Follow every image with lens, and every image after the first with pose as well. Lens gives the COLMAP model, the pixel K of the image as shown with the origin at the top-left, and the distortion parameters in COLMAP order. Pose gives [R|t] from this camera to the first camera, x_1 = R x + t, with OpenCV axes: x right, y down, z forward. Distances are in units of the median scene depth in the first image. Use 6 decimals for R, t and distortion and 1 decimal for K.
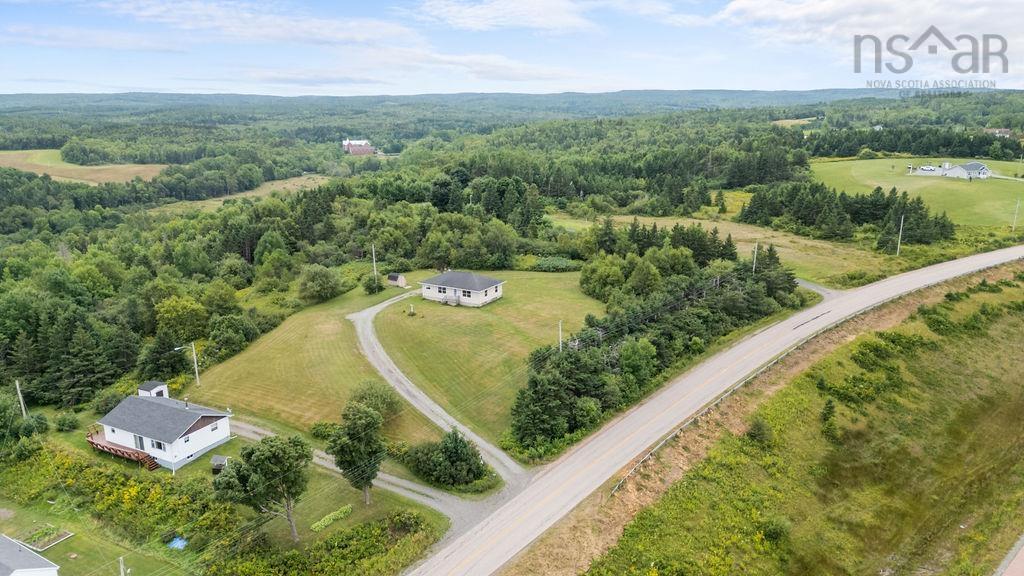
lens RADIAL K [[699.2, 0, 512.0], [0, 699.2, 288.0], [0, 0, 1]] dist [0.064058, -0.057910]
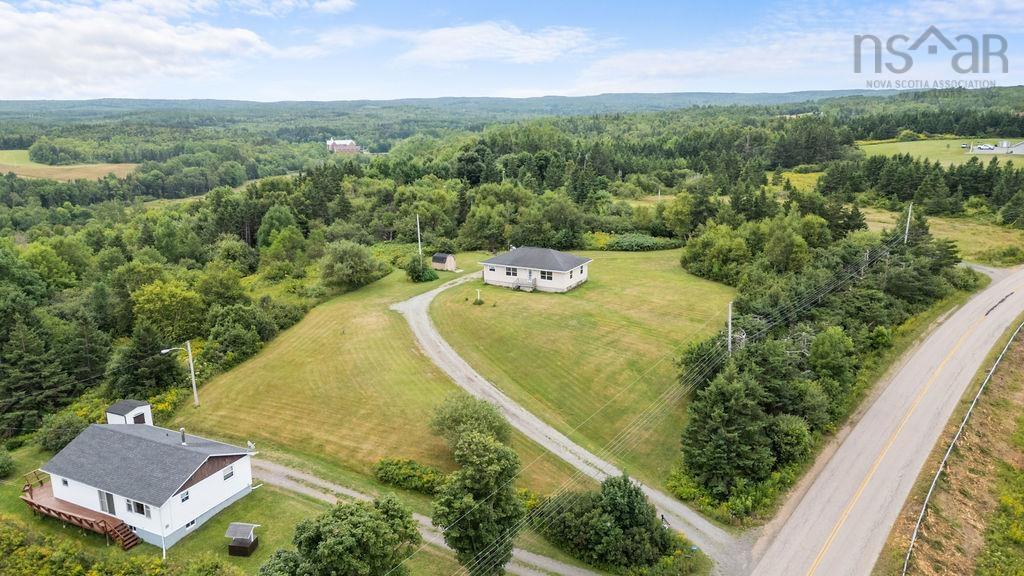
lens RADIAL K [[699.2, 0, 512.0], [0, 699.2, 288.0], [0, 0, 1]] dist [0.064058, -0.057910]
pose [[0.999573, -0.012977, 0.026196, -0.109802], [0.013158, 0.999891, -0.006769, 0.023830], [-0.026106, 0.007111, 0.999634, 0.217852]]
